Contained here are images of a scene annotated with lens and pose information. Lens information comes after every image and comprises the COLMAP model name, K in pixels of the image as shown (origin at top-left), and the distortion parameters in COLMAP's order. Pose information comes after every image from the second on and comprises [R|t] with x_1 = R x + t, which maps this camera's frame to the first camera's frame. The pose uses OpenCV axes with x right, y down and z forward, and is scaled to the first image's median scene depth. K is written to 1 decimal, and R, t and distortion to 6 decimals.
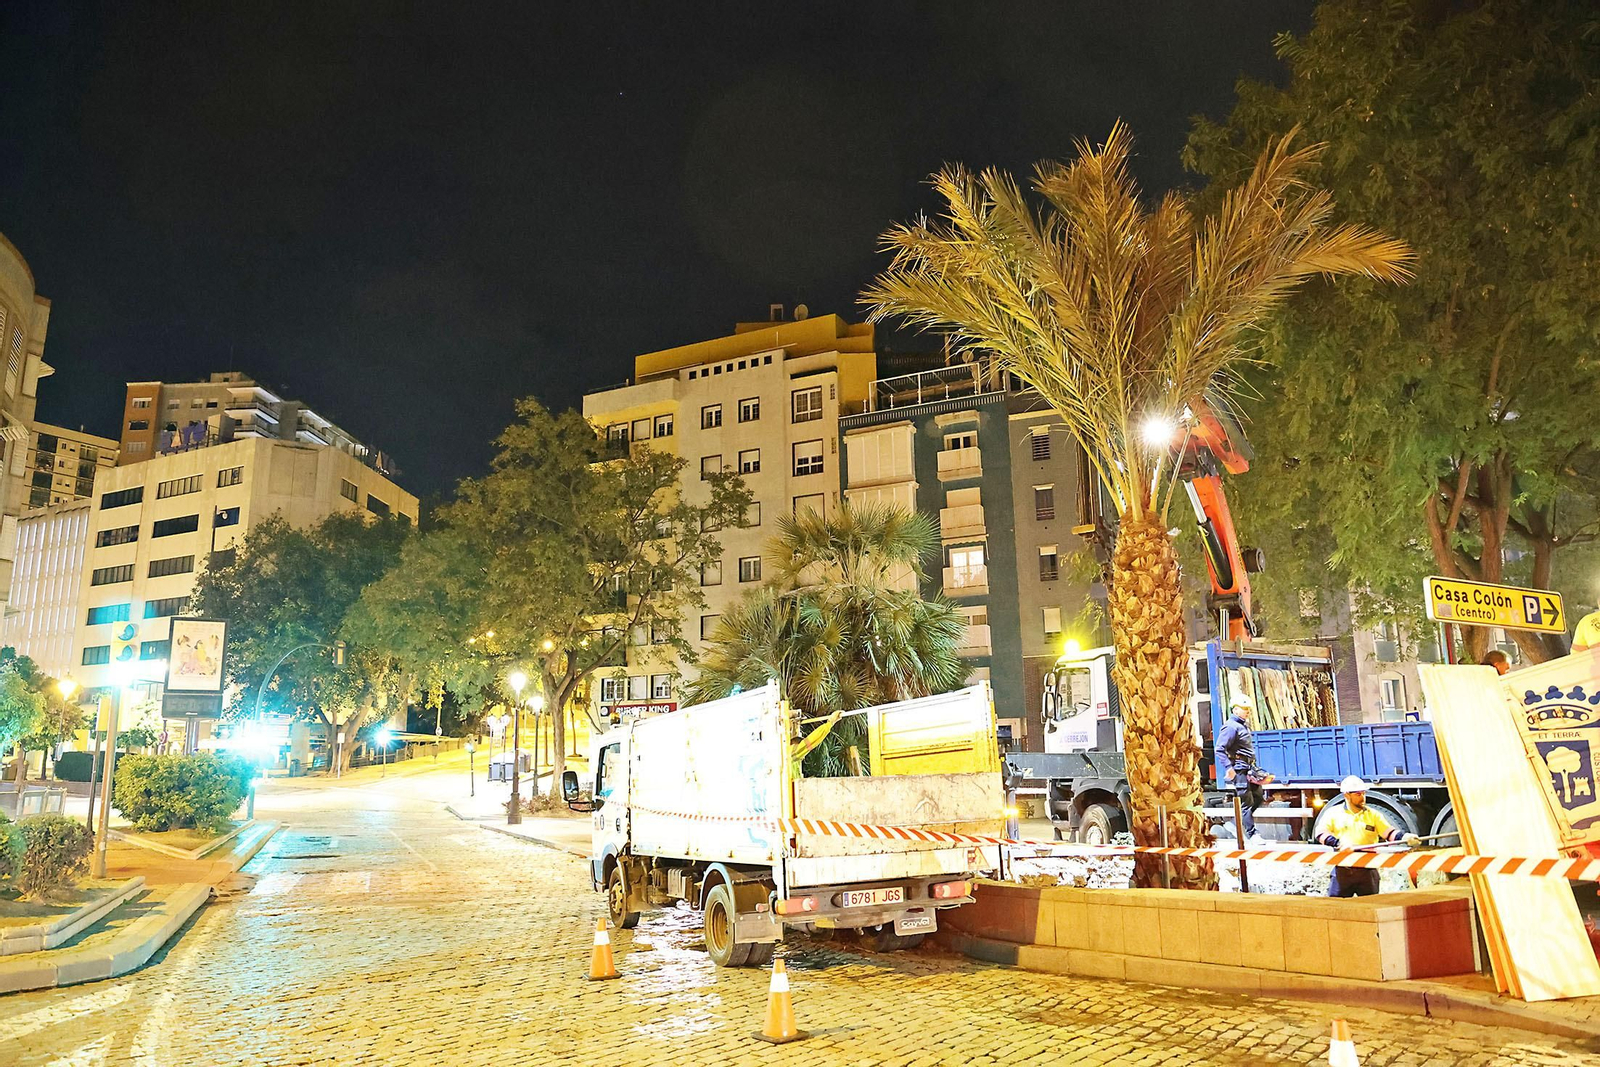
lens RADIAL K [[1109.0, 0, 808.4], [0, 1109.0, 542.7], [0, 0, 1]] dist [-0.093435, 0.070012]
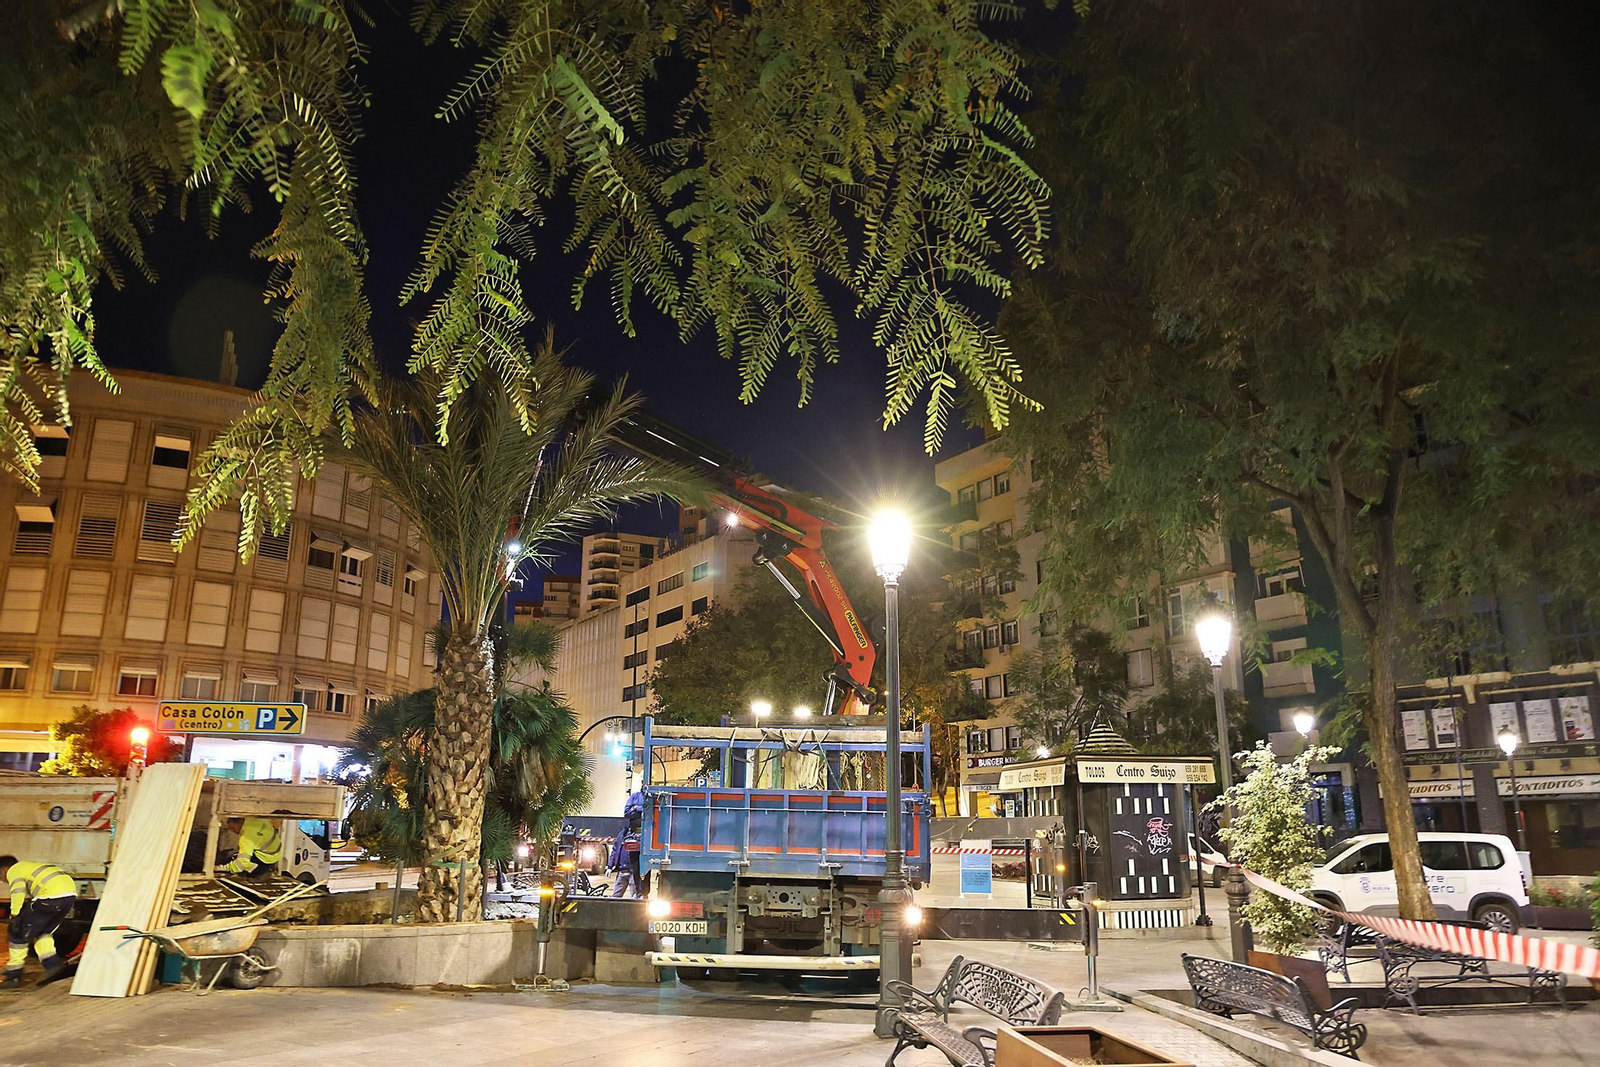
lens RADIAL K [[1109.0, 0, 808.4], [0, 1109.0, 542.7], [0, 0, 1]] dist [-0.093435, 0.070012]
pose [[0.863326, -0.117826, -0.490699, 0.248734], [0.097340, 0.992982, -0.067176, 0.000882], [0.495170, 0.010230, 0.868736, 0.027106]]
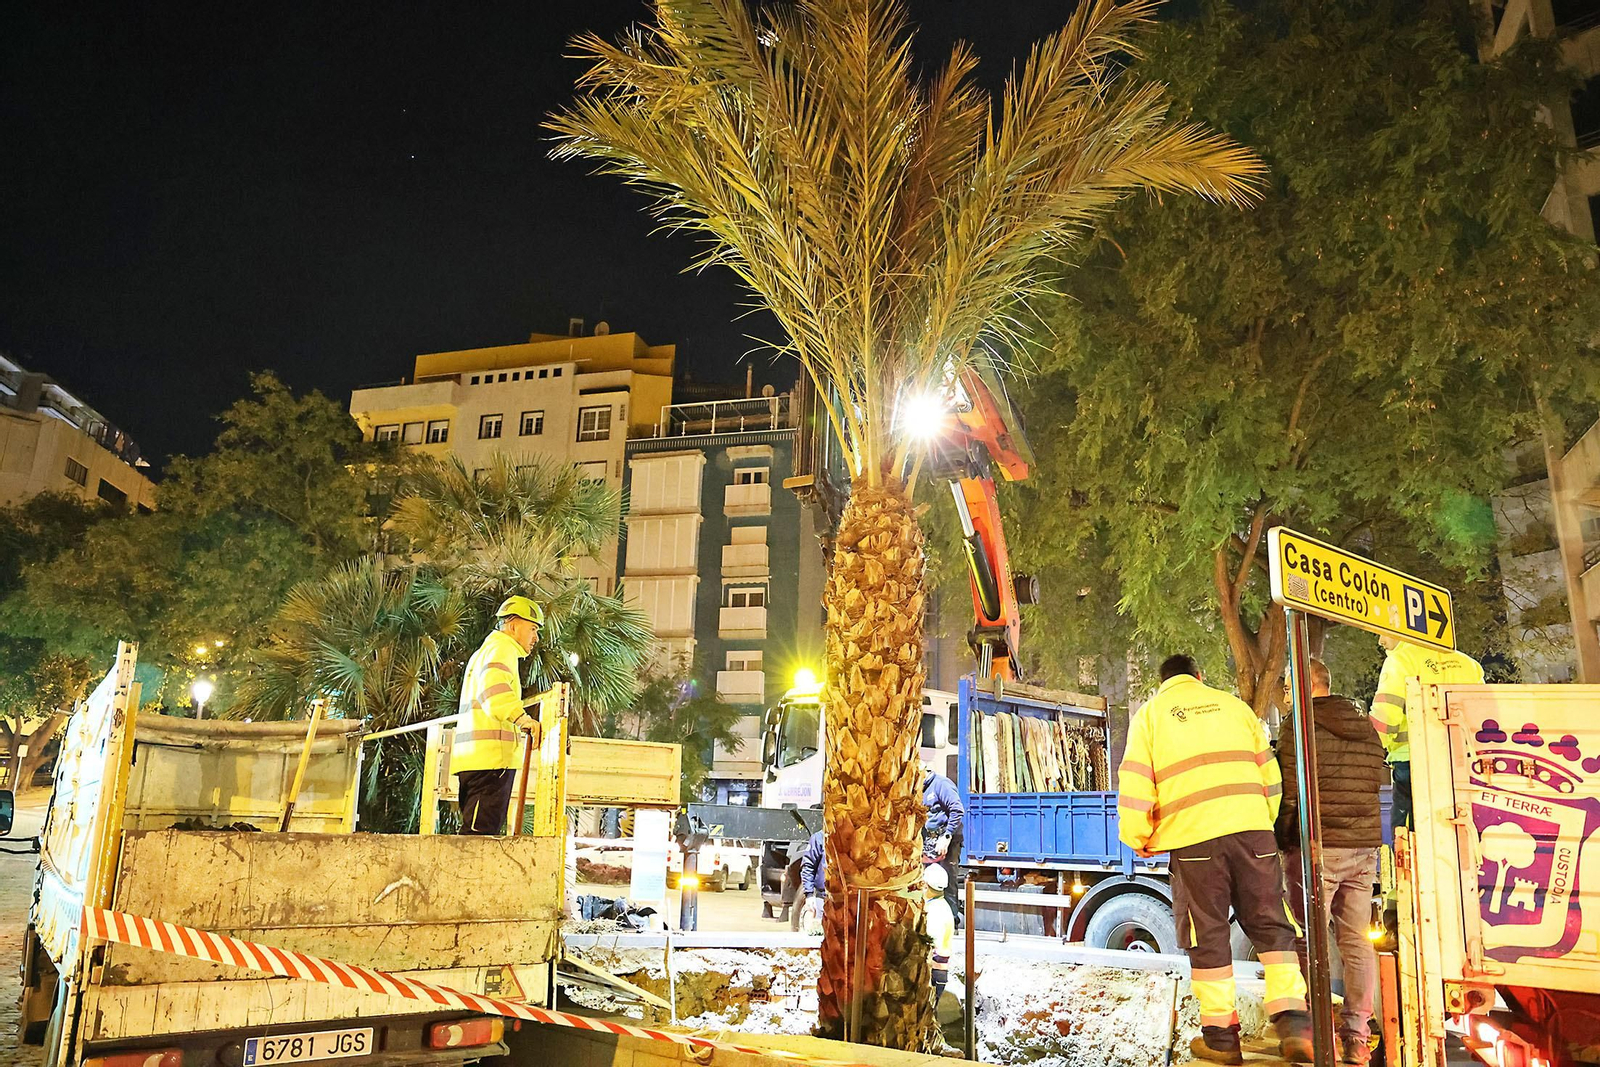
lens RADIAL K [[1109.0, 0, 808.4], [0, 1109.0, 542.7], [0, 0, 1]] dist [-0.093435, 0.070012]
pose [[0.980972, 0.090252, 0.171898, 0.028176], [-0.082323, 0.995210, -0.052725, 0.011477], [-0.175833, 0.037571, 0.983703, 0.058376]]
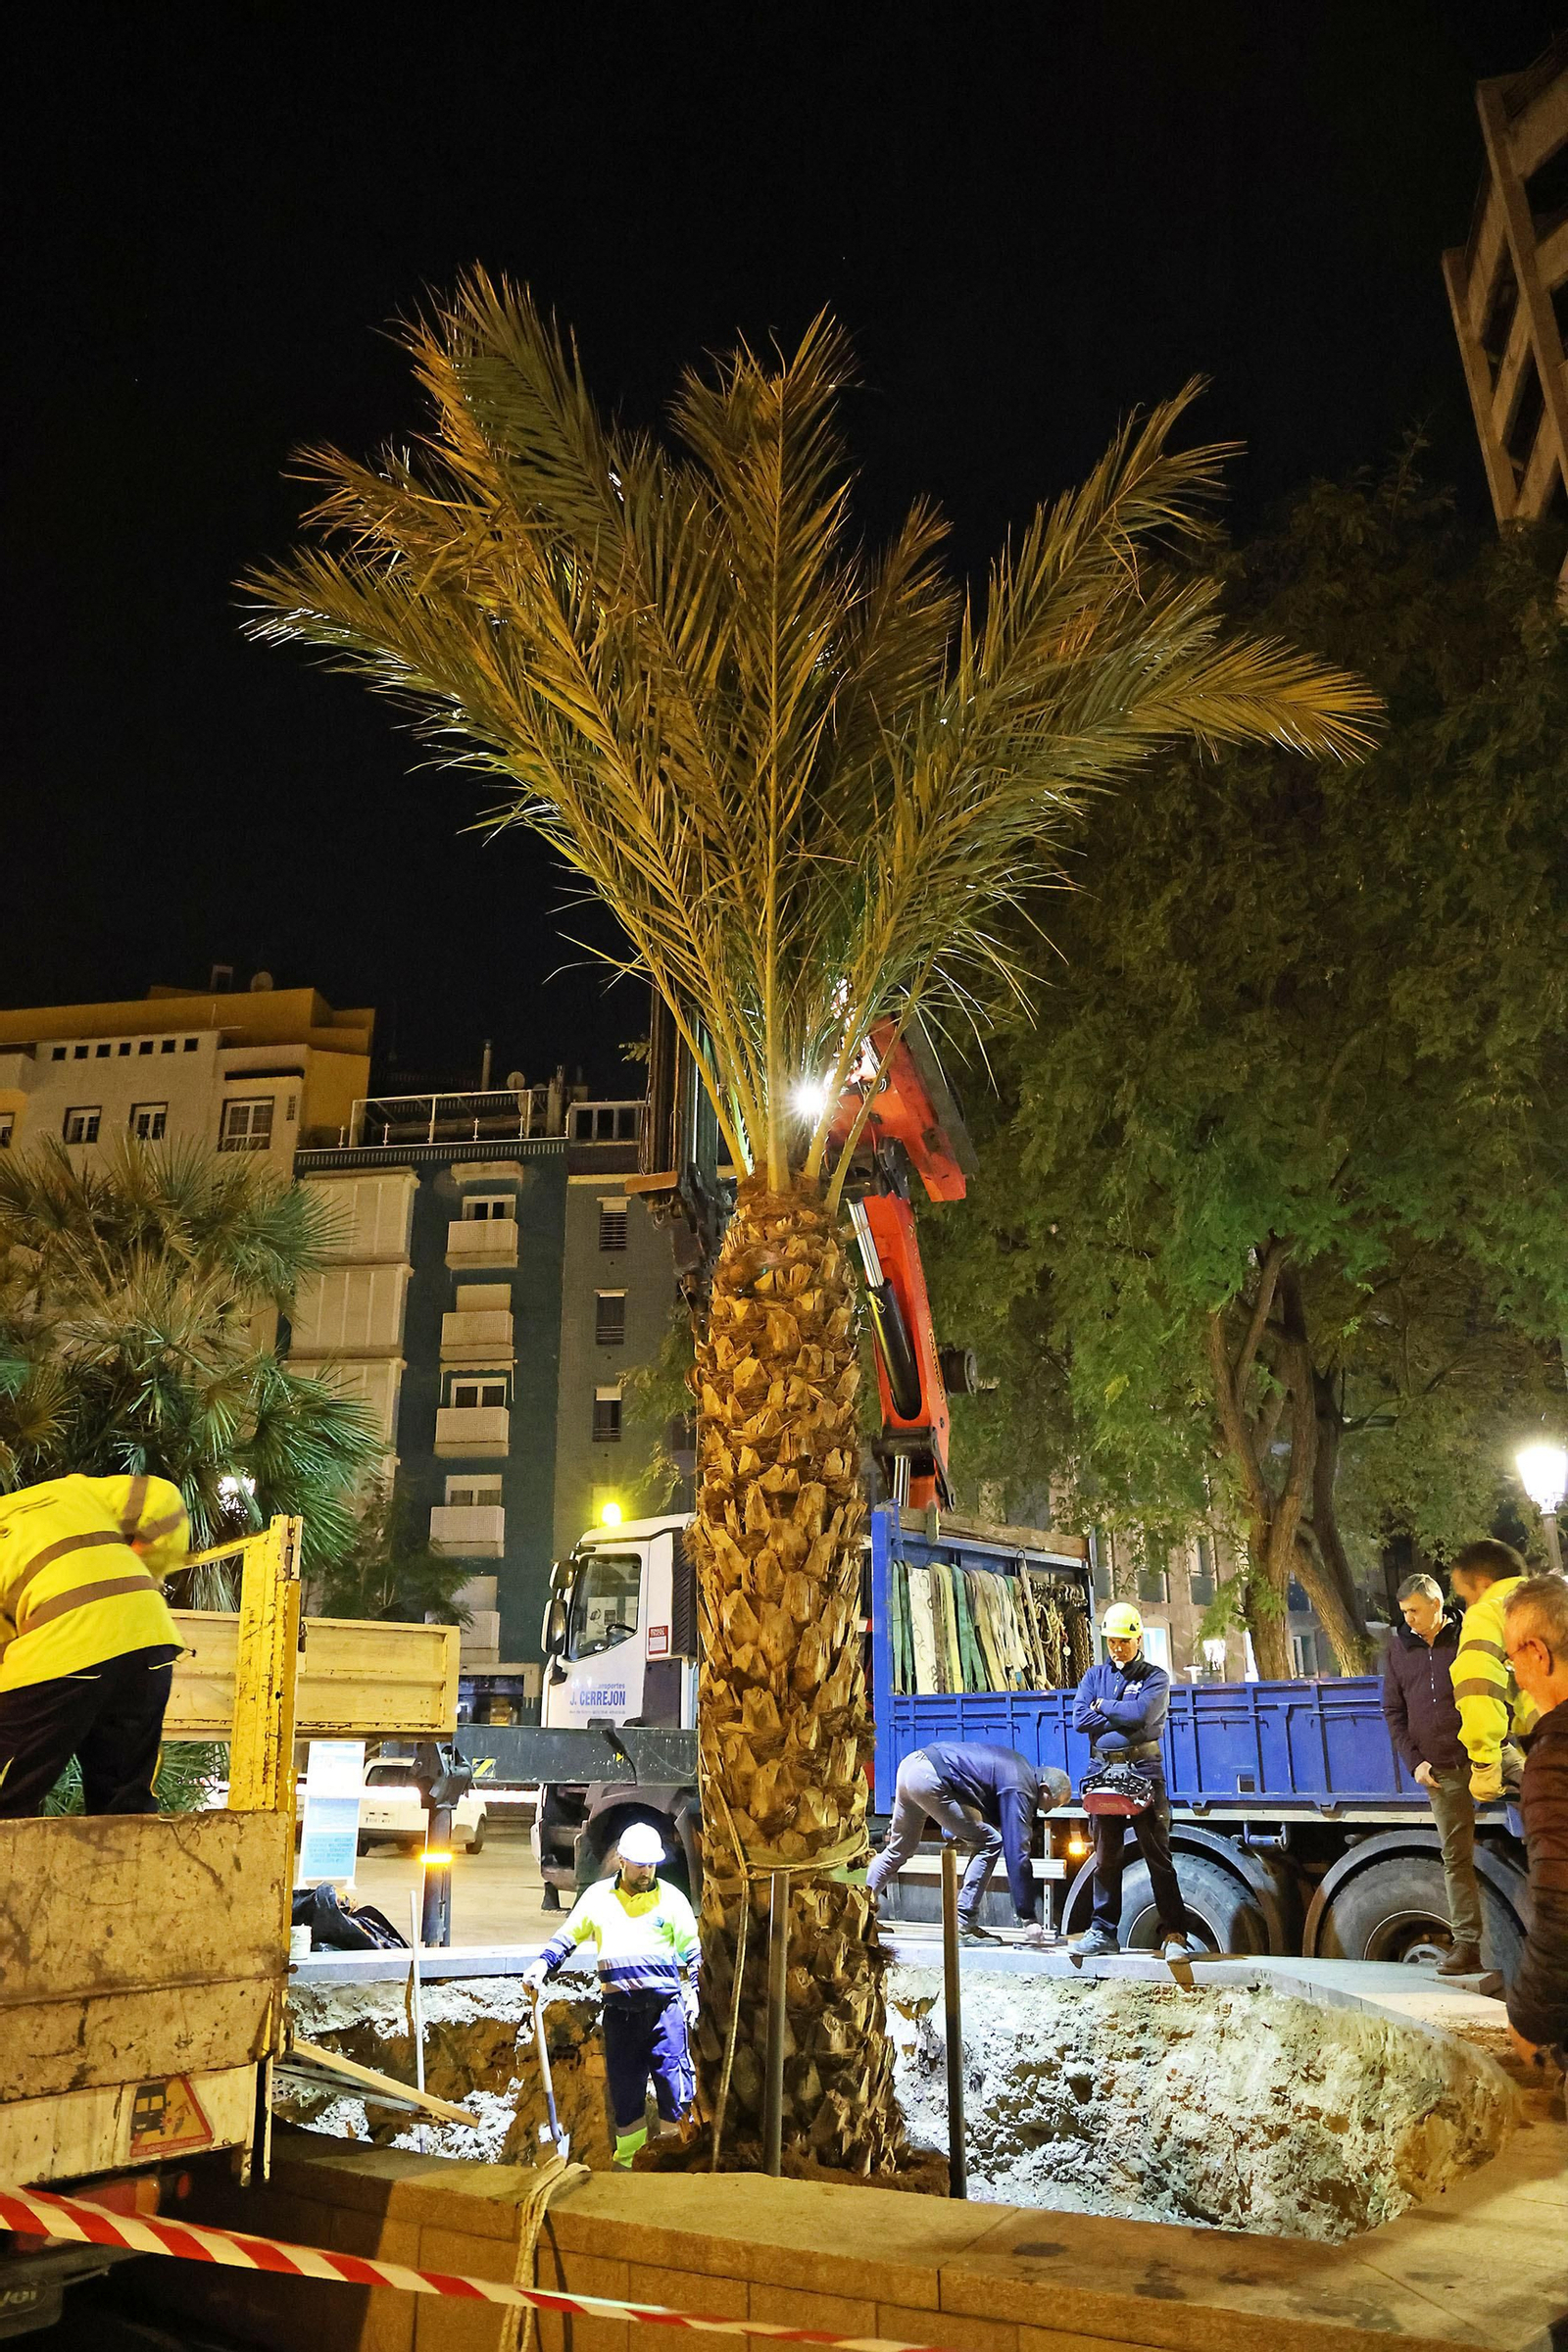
lens RADIAL K [[1634.8, 0, 787.7], [0, 1634.8, 1169.7], [0, 0, 1]] dist [-0.092715, 0.073157]
pose [[0.947498, 0.120789, 0.296071, 0.022722], [-0.078273, 0.985353, -0.151503, 0.013866], [-0.310034, 0.120374, 0.943074, 0.075336]]
